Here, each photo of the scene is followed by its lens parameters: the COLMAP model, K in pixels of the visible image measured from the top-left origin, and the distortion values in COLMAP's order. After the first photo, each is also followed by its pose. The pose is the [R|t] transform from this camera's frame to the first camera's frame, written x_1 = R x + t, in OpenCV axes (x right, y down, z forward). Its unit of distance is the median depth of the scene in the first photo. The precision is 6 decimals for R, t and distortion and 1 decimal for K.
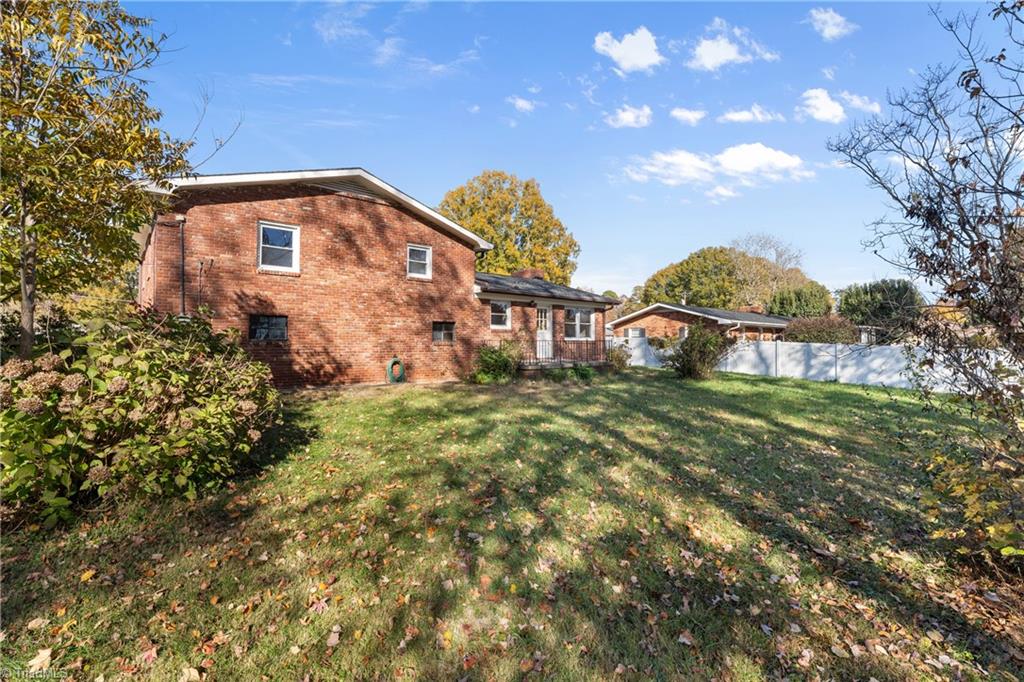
lens RADIAL K [[457.4, 0, 507.6], [0, 457.4, 333.1], [0, 0, 1]] dist [-0.001488, -0.000696]
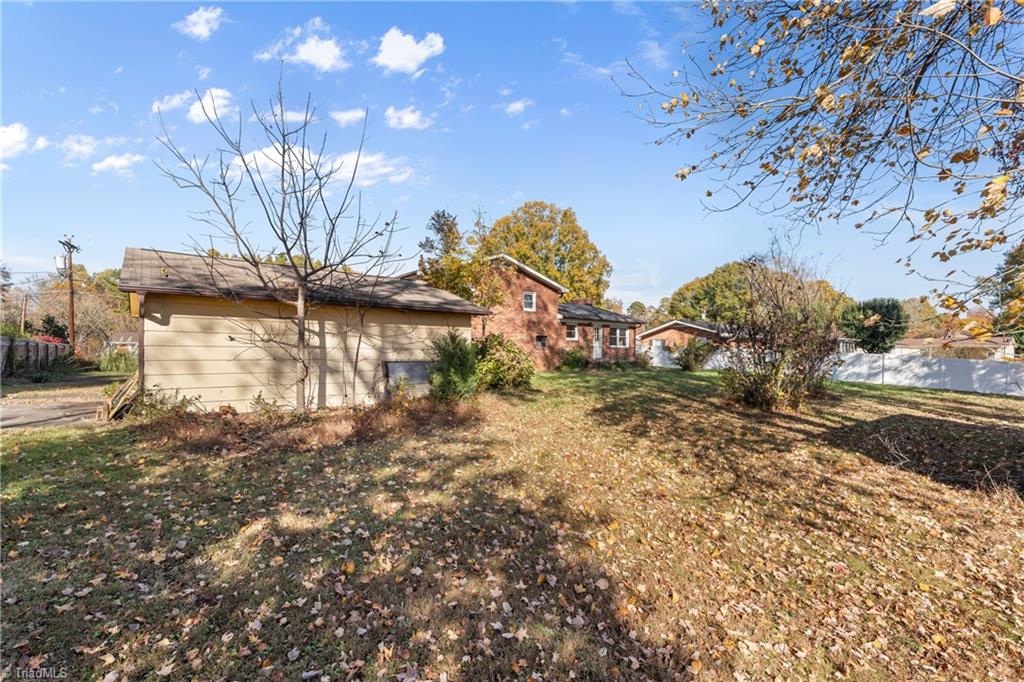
lens RADIAL K [[450.1, 0, 512.0], [0, 450.1, 341.0], [0, 0, 1]] dist [0.000431, -0.000207]
pose [[0.998585, 0.003931, -0.053028, -0.126522], [-0.004101, 0.999987, -0.003095, 0.000145], [0.053015, 0.003308, 0.998588, -0.557165]]
